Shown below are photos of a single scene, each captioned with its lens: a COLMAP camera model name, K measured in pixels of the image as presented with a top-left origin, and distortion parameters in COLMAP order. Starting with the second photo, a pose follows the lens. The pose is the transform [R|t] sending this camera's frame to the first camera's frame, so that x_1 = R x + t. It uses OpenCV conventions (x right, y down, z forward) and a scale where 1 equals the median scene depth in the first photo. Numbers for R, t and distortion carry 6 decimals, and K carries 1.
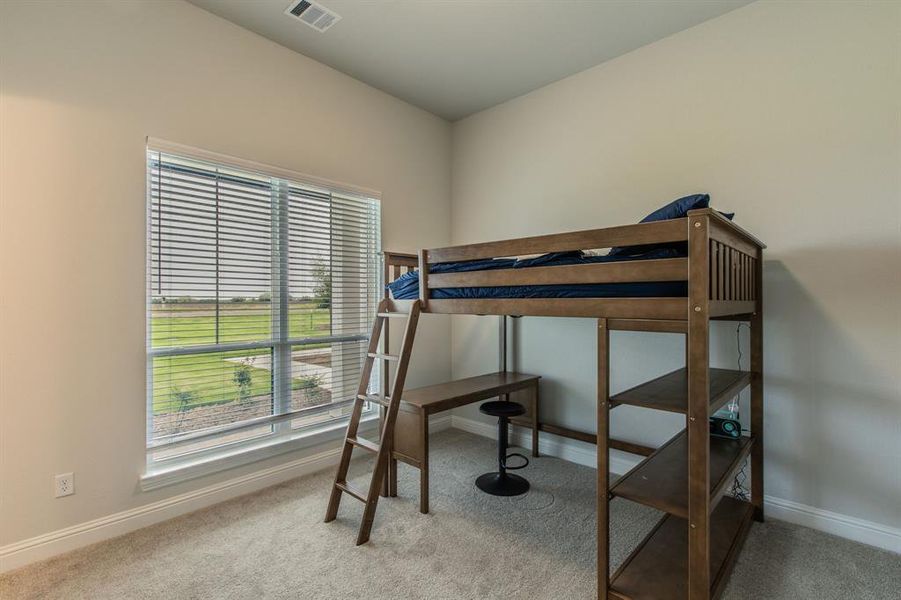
lens RADIAL K [[401.5, 0, 447.6], [0, 401.5, 302.0], [0, 0, 1]] dist [-0.000389, 0.000339]
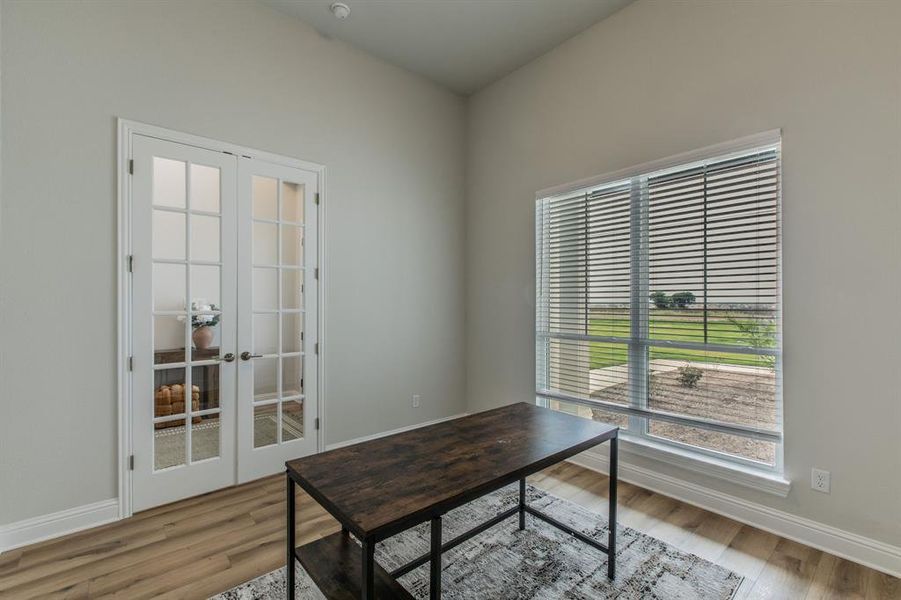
lens RADIAL K [[401.5, 0, 447.7], [0, 401.5, 302.7], [0, 0, 1]] dist [-0.000389, 0.000339]
pose [[-0.078669, -0.000264, -0.996901, 0.488870], [0.005690, 0.999984, -0.000713, 0.000887], [0.996885, -0.005728, -0.078666, 0.497178]]
